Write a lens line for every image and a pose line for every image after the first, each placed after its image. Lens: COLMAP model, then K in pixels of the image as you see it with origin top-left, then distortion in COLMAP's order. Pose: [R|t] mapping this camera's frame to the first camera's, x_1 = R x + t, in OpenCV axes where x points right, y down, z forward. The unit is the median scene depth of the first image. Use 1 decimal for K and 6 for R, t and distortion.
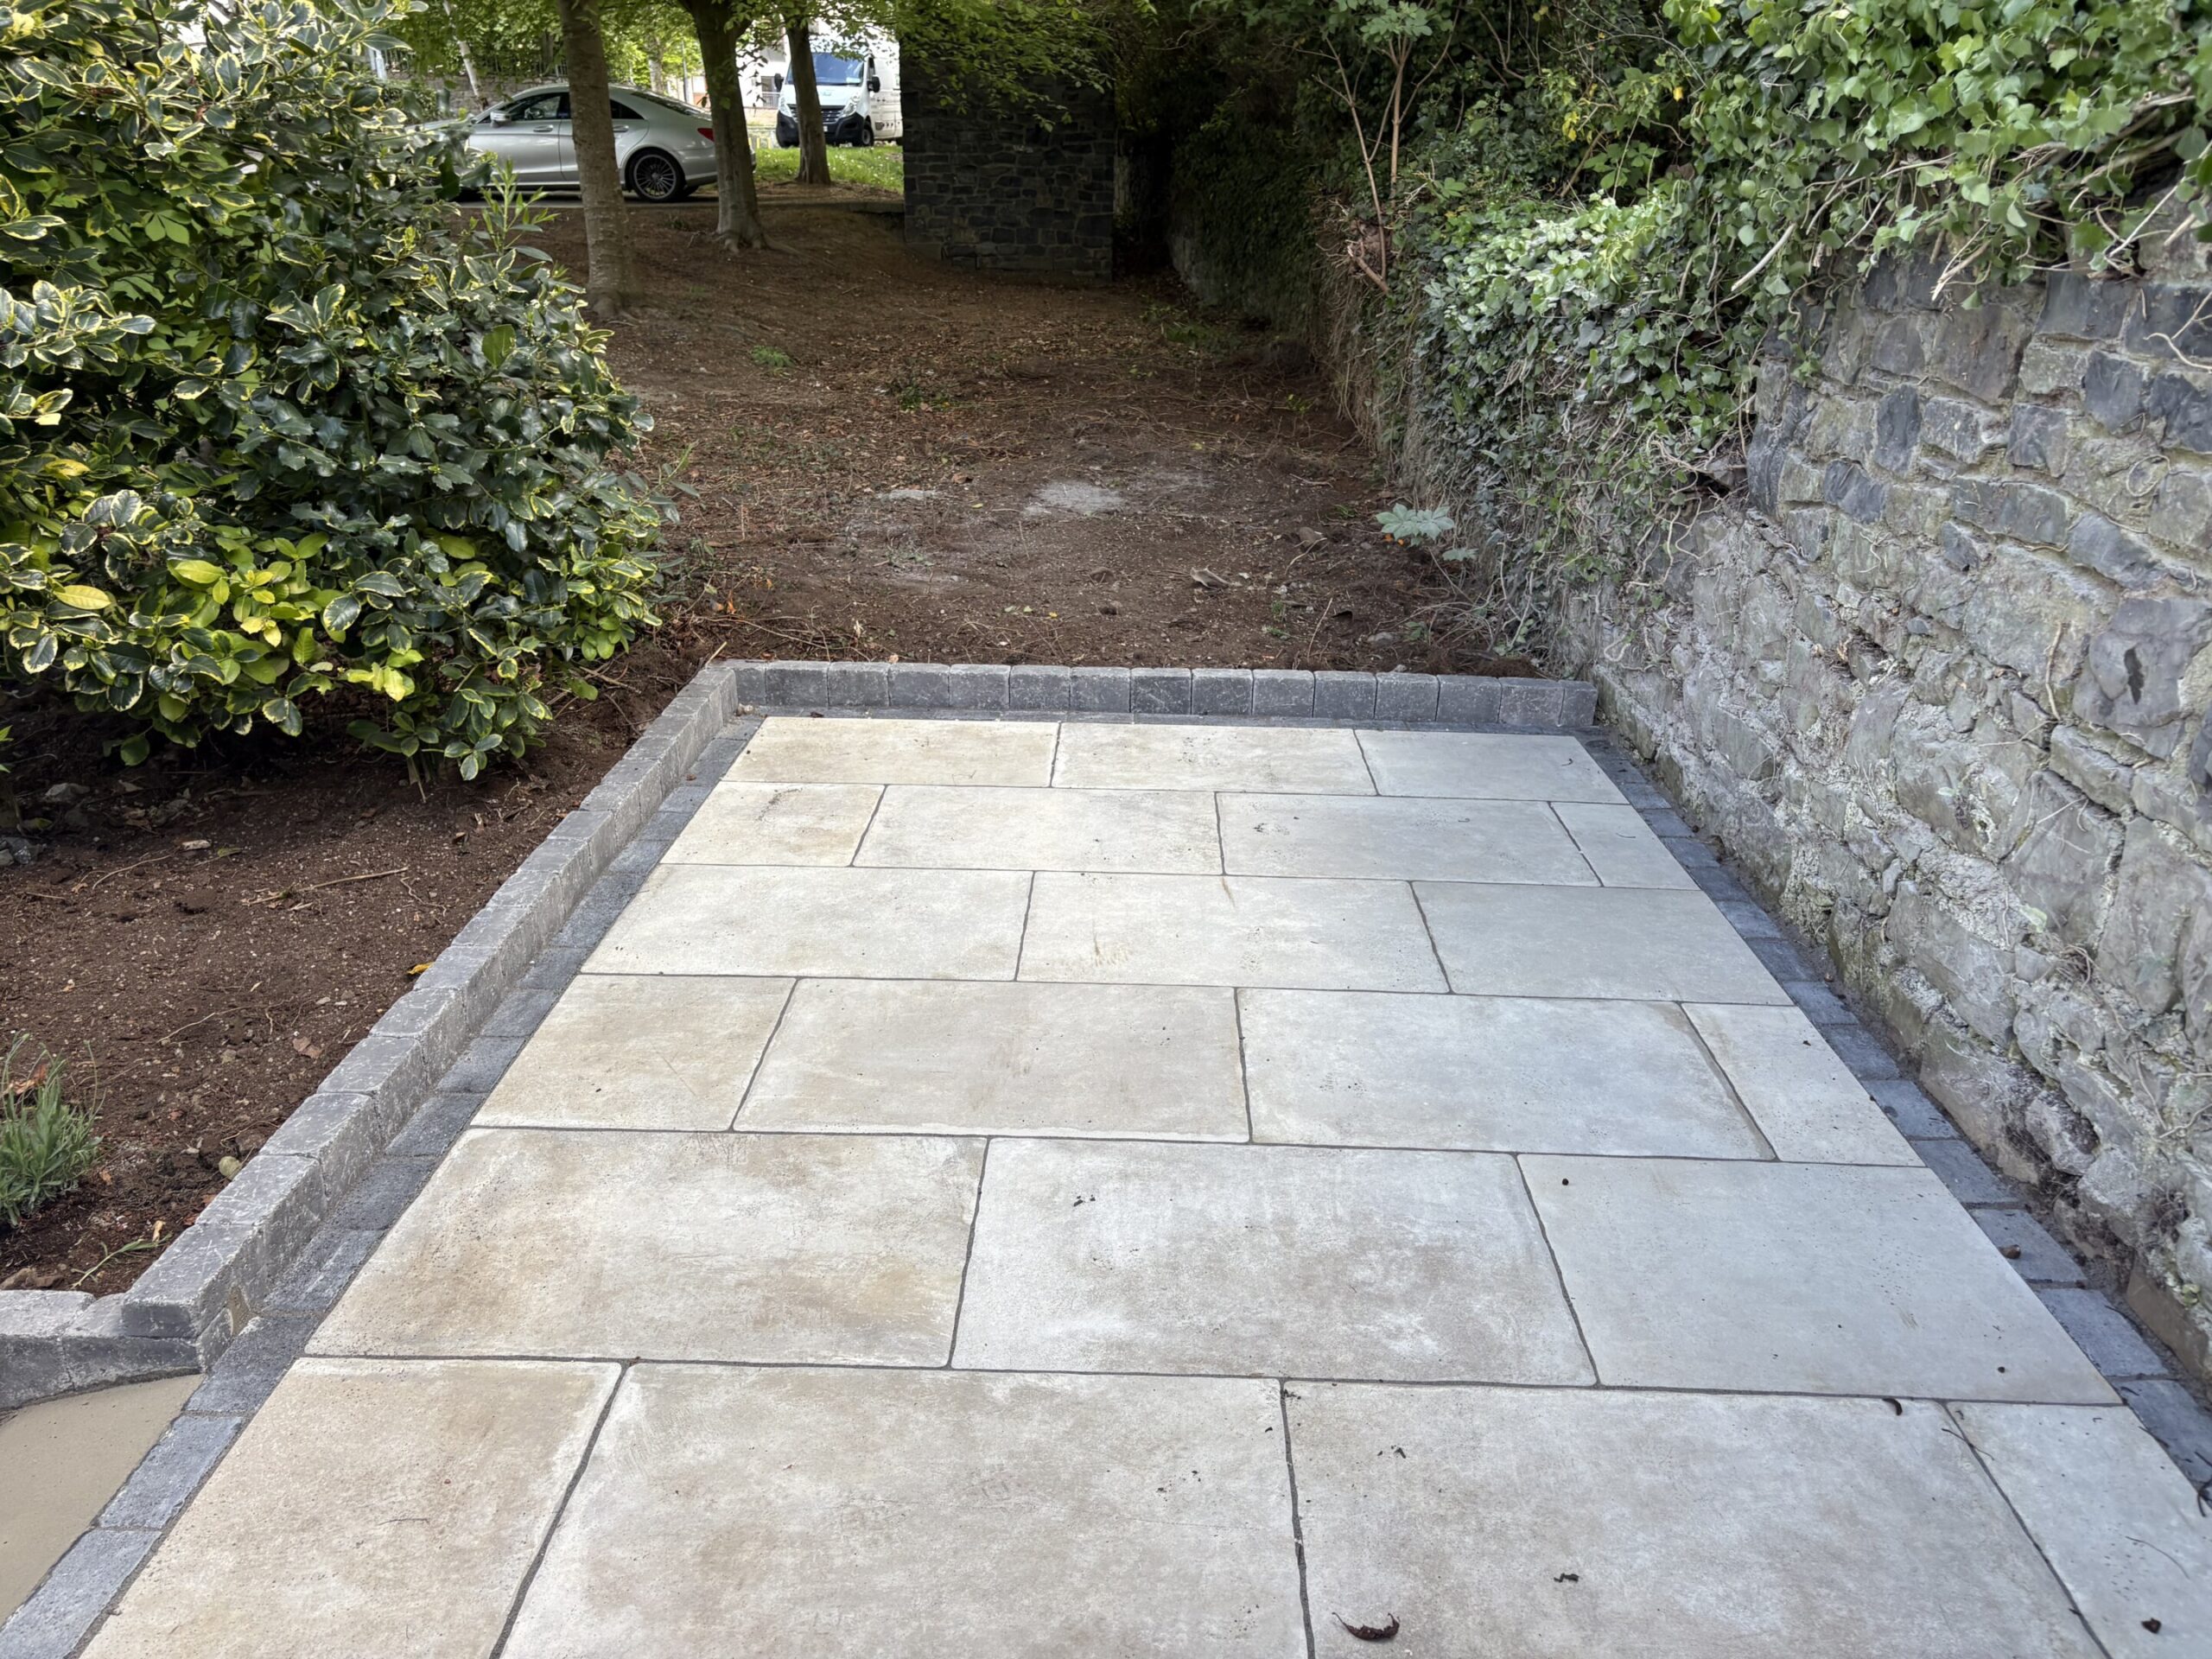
lens RADIAL K [[1661.8, 0, 1128.2], [0, 1661.8, 830.5], [0, 0, 1]] dist [0.037996, -0.024524]
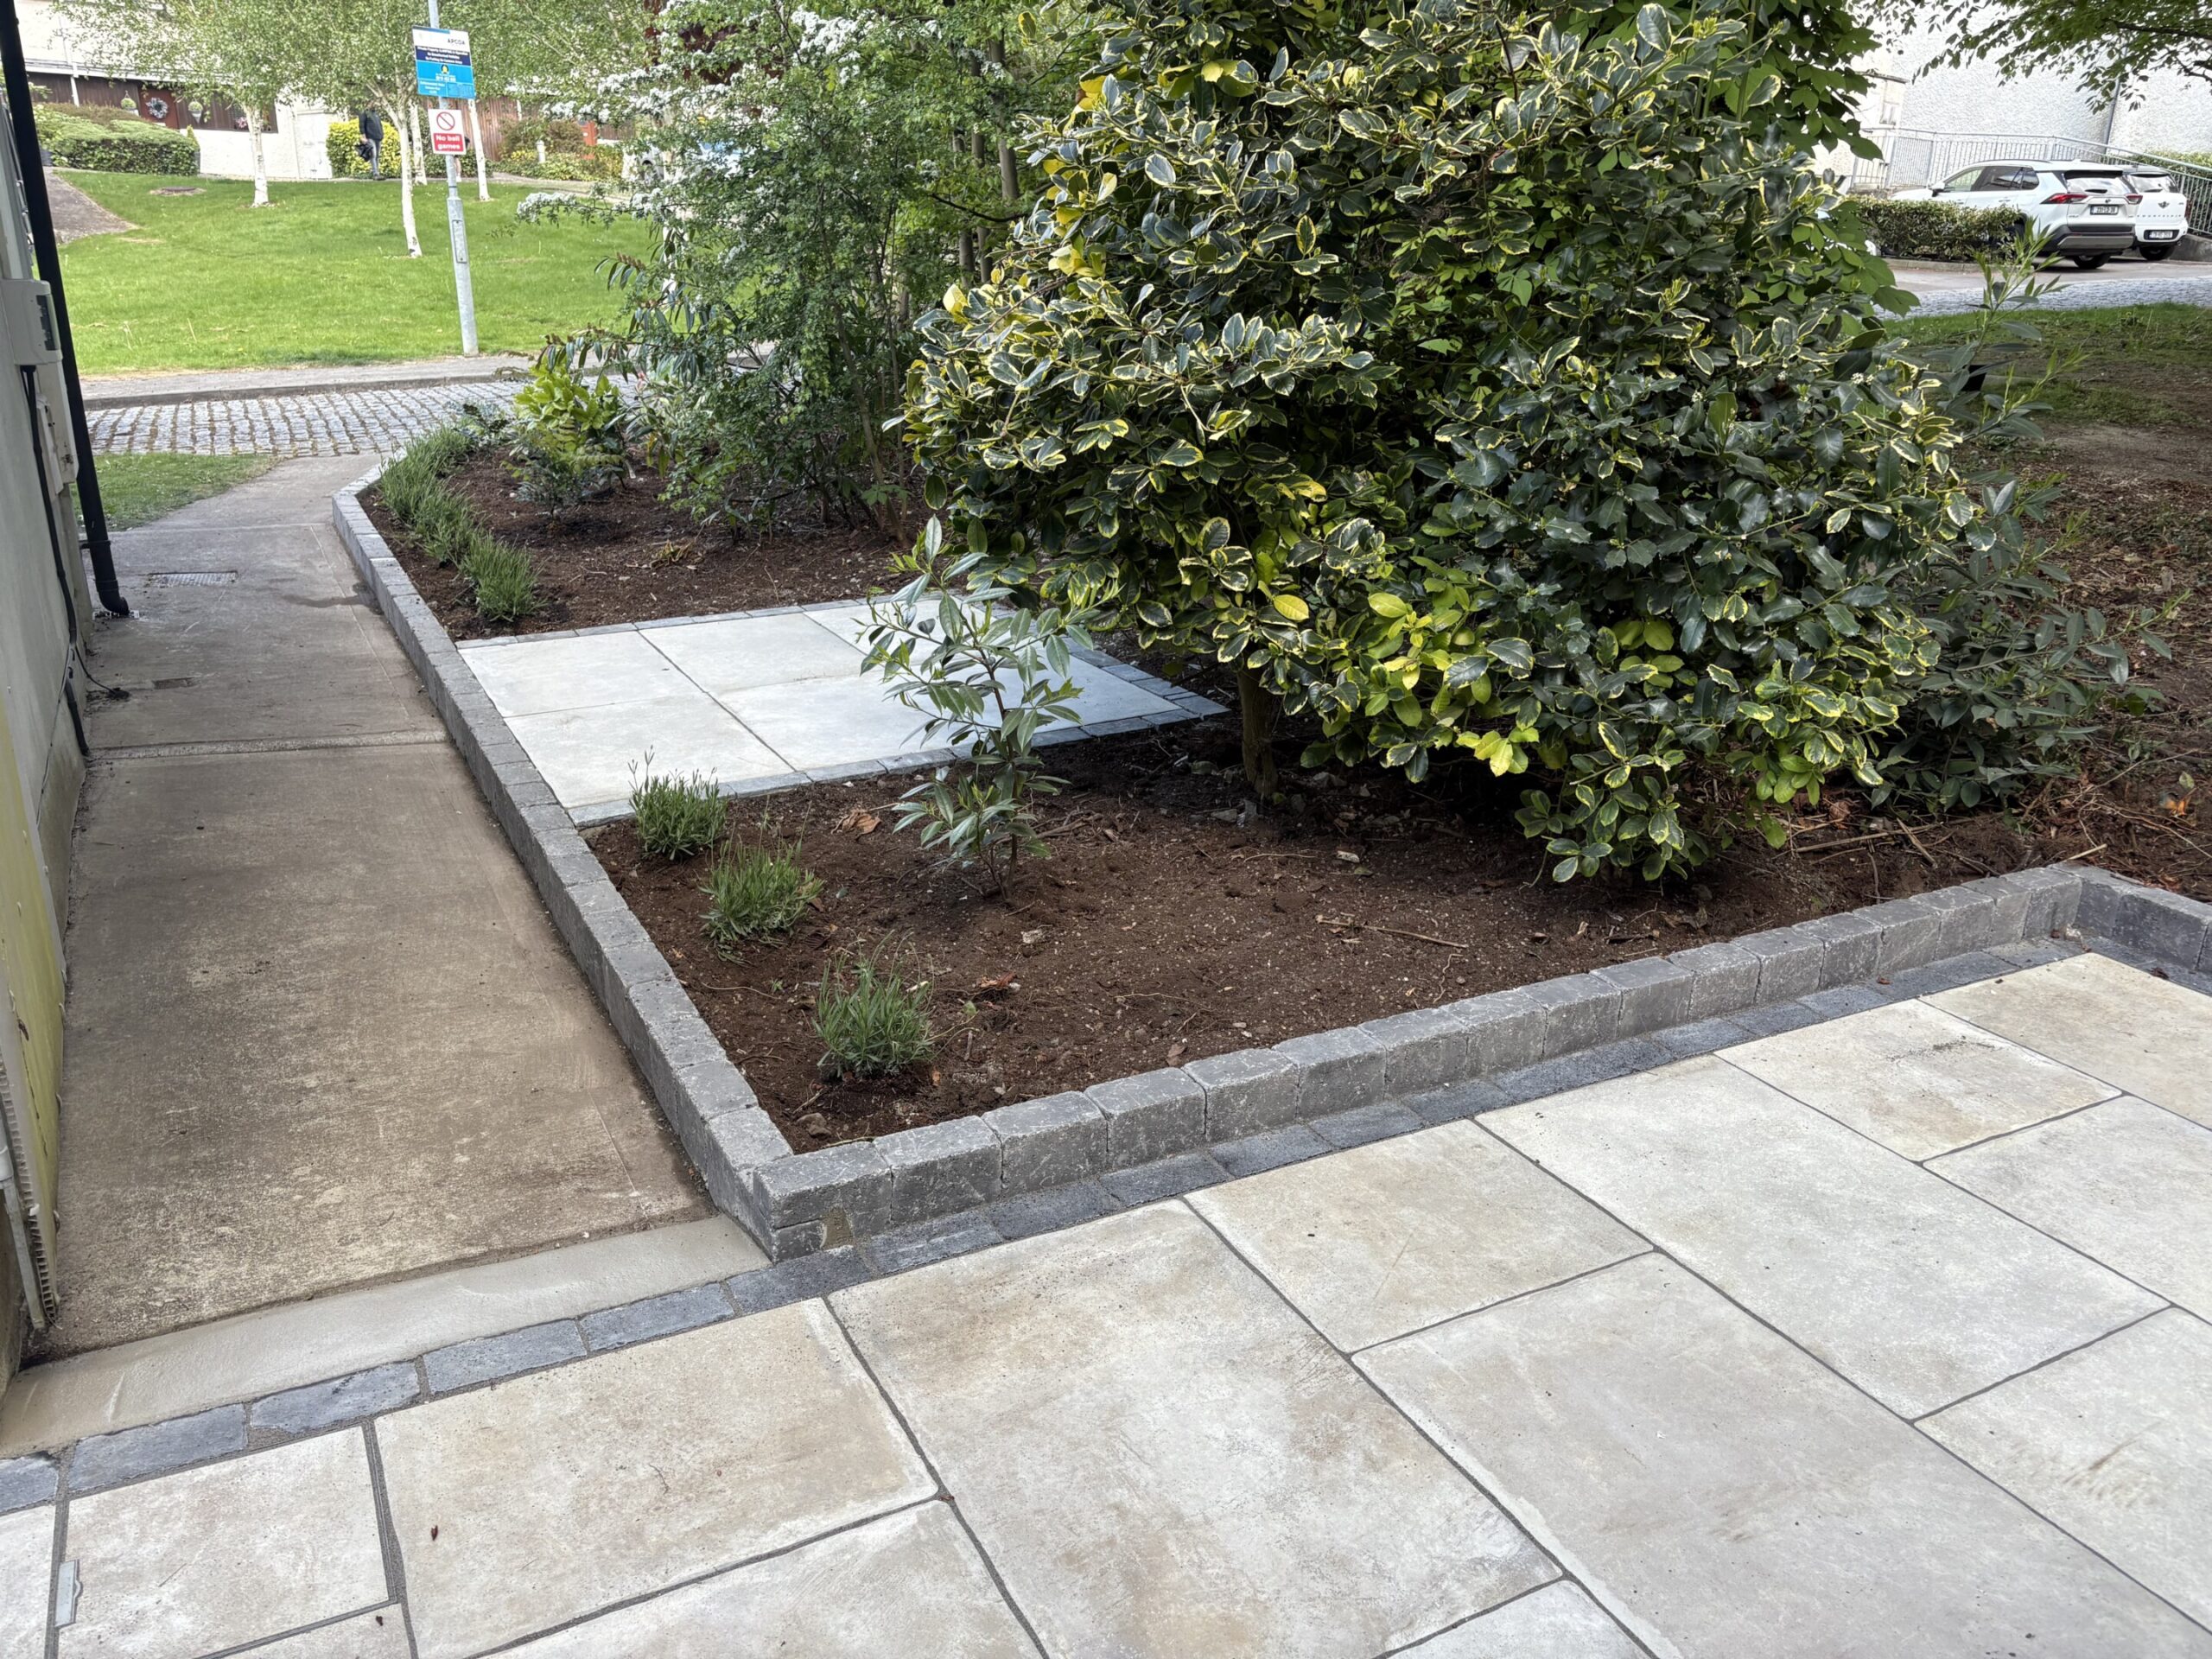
lens RADIAL K [[1661.8, 0, 1112.9], [0, 1661.8, 824.5], [0, 0, 1]] dist [0.037996, -0.024524]
pose [[0.491262, 0.288601, -0.821809, 0.222053], [-0.334845, 0.933581, 0.127689, -0.094353], [0.804077, 0.212450, 0.555270, 0.299934]]
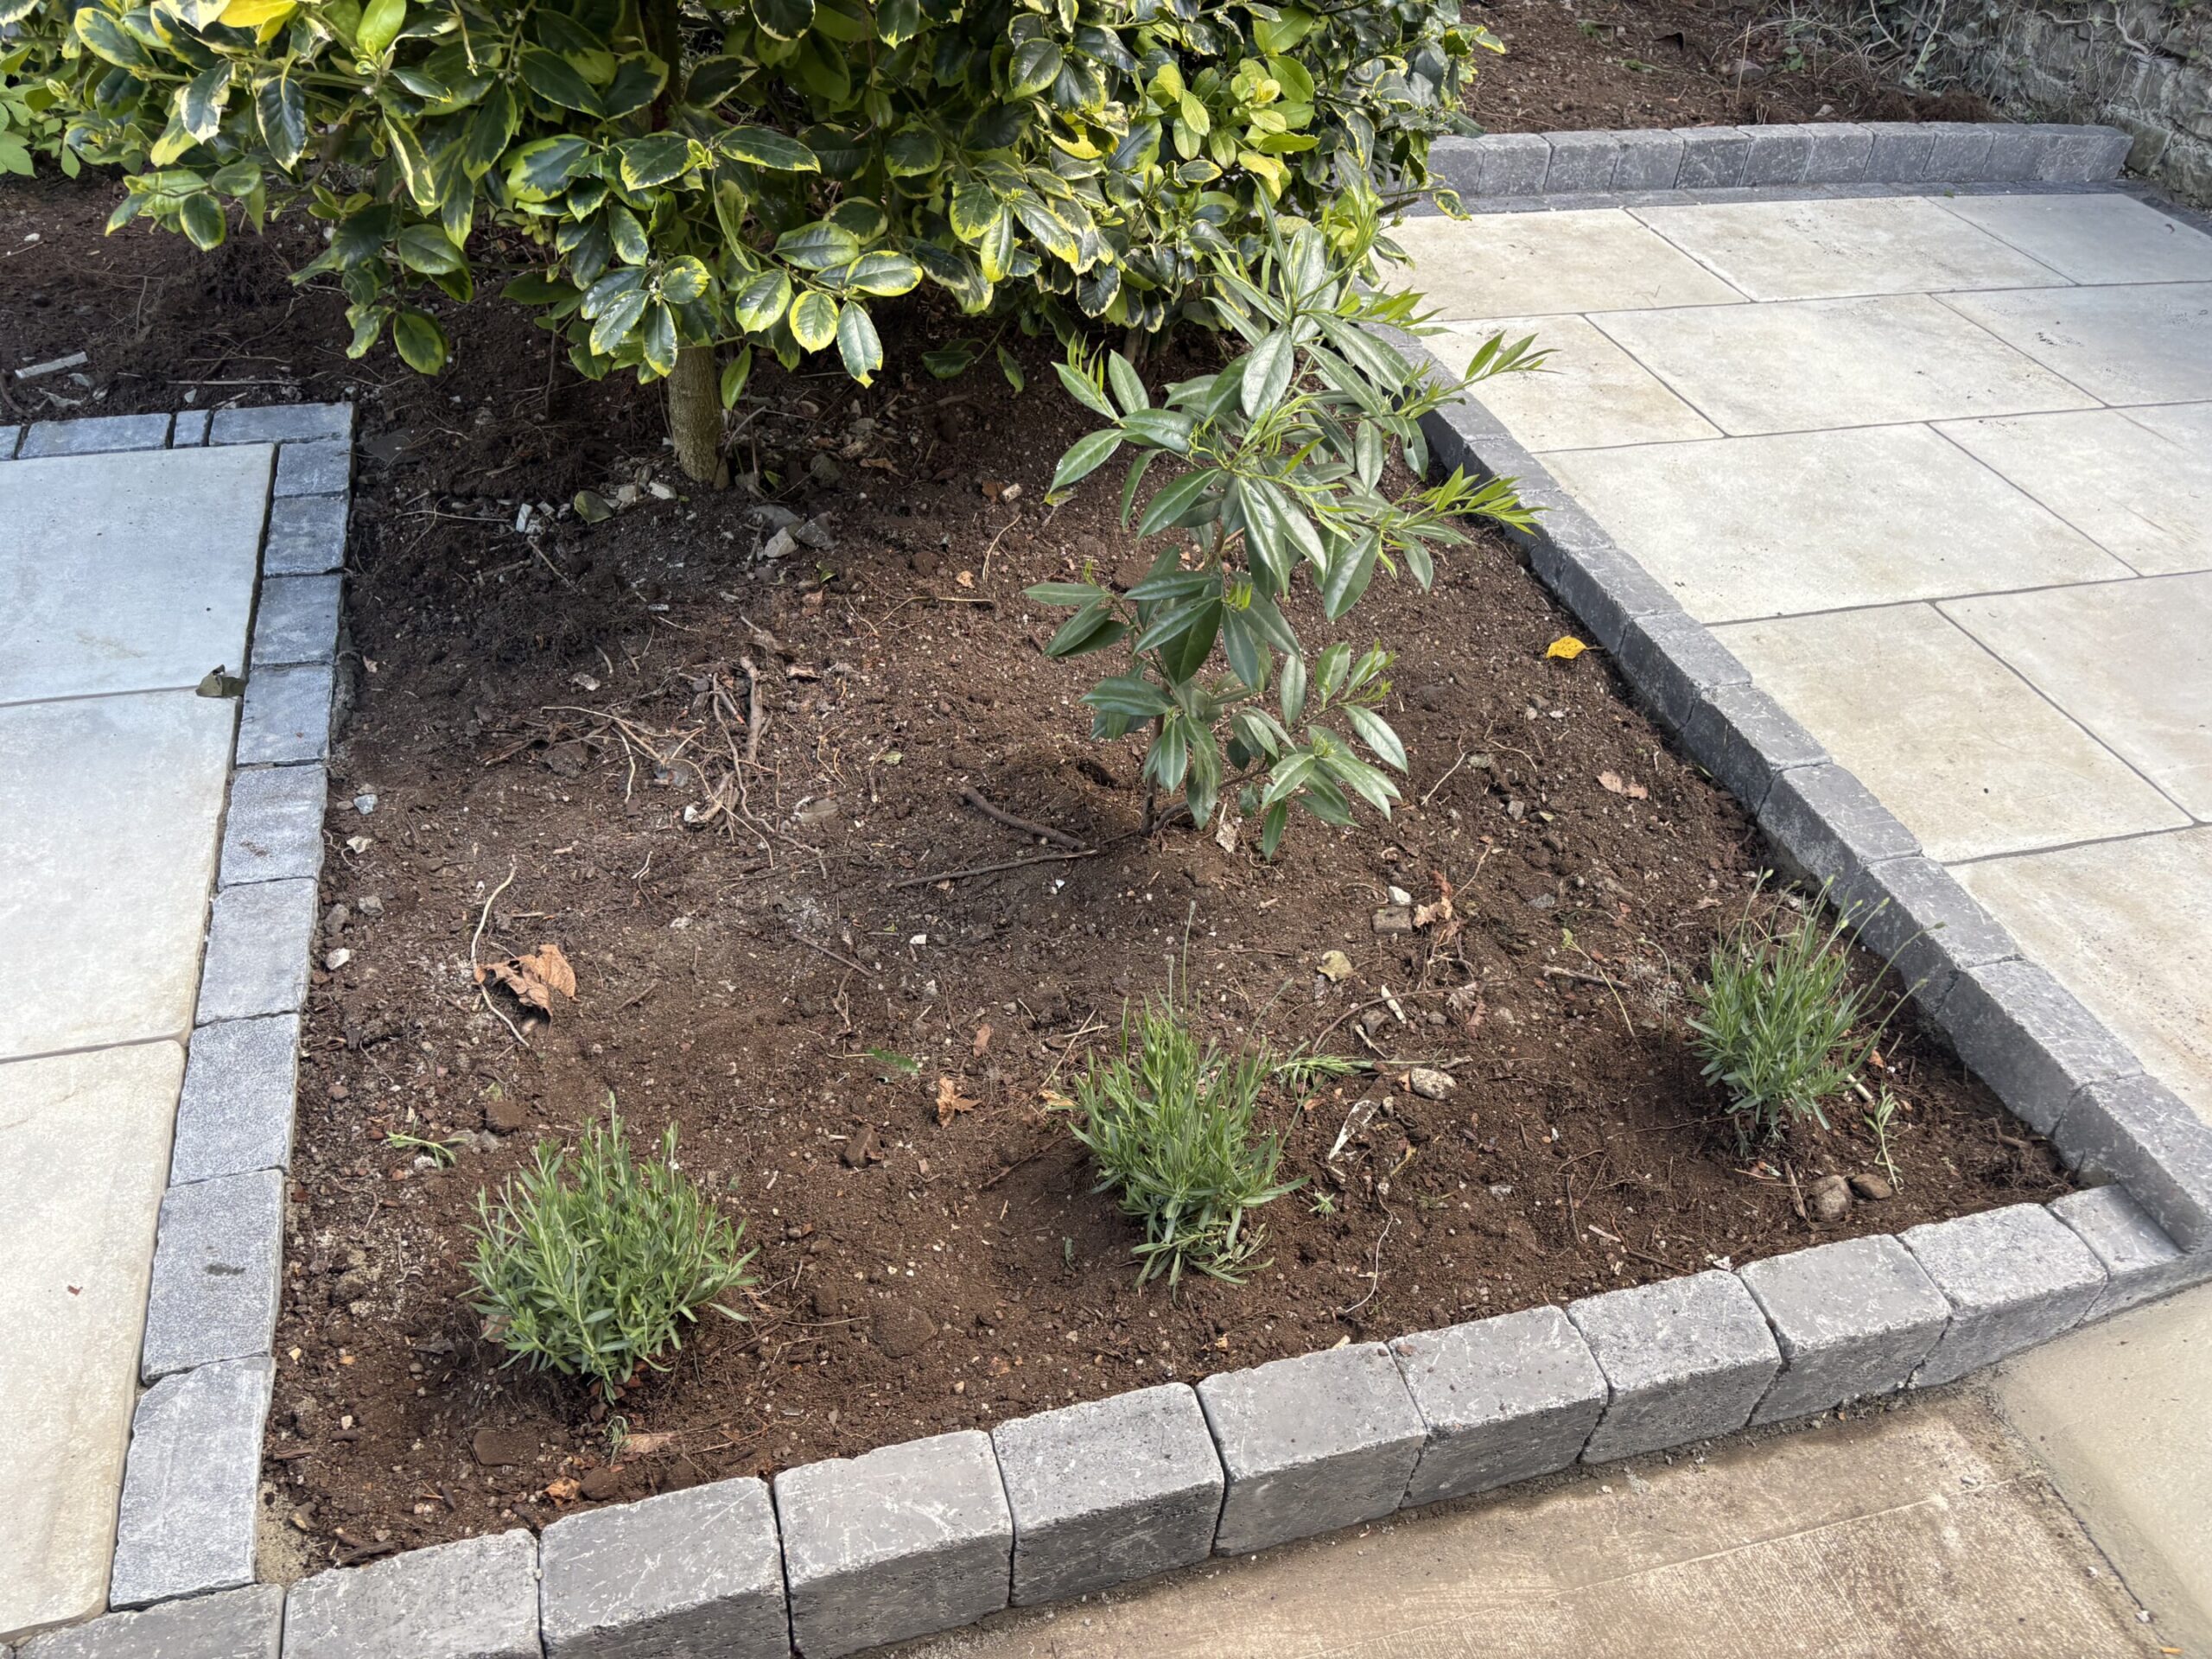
lens RADIAL K [[1661.8, 0, 1098.7], [0, 1661.8, 841.5], [0, 0, 1]] dist [0.037996, -0.024524]
pose [[0.954993, -0.150382, 0.255684, -0.728071], [0.053846, 0.935529, 0.349121, -0.099163], [-0.291702, -0.319640, 0.901521, 0.298809]]
